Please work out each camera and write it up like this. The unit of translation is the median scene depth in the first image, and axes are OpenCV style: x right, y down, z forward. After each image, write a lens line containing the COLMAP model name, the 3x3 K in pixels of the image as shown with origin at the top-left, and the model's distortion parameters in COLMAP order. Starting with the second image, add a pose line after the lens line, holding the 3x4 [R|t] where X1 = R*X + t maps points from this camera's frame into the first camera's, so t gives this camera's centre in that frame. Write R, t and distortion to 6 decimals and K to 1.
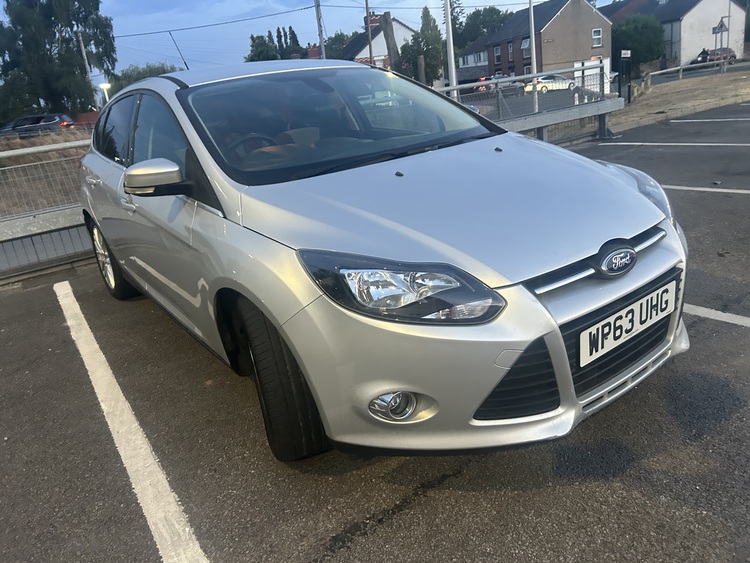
lens RADIAL K [[574.9, 0, 373.1], [0, 574.9, 281.7], [0, 0, 1]] dist [0.060703, -0.065102]
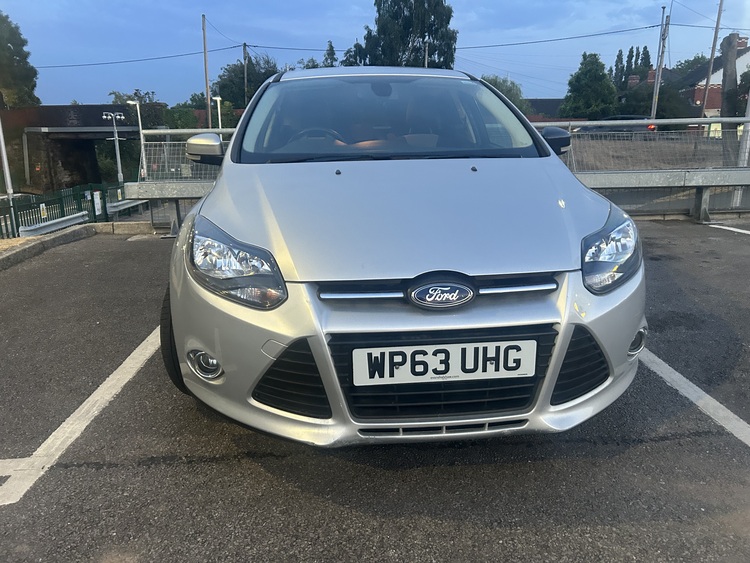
lens RADIAL K [[574.9, 0, 373.1], [0, 574.9, 281.7], [0, 0, 1]] dist [0.060703, -0.065102]
pose [[0.844321, 0.245670, -0.476202, 0.724323], [-0.256887, 0.965501, 0.042628, -0.062673], [0.470246, 0.086338, 0.878302, 0.136161]]
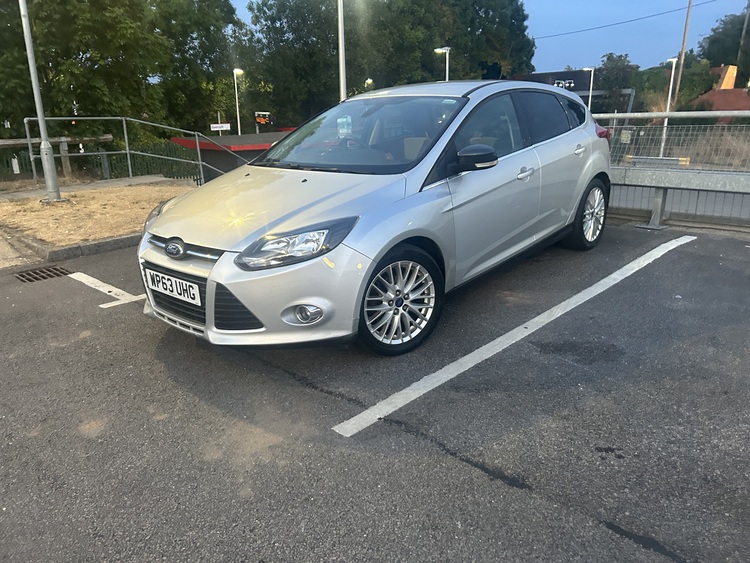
lens RADIAL K [[574.9, 0, 373.1], [0, 574.9, 281.7], [0, 0, 1]] dist [0.060703, -0.065102]
pose [[0.186028, 0.408763, -0.893480, 1.984645], [-0.300836, 0.889376, 0.344250, -0.676957], [0.935356, 0.204751, 0.288420, 1.024659]]
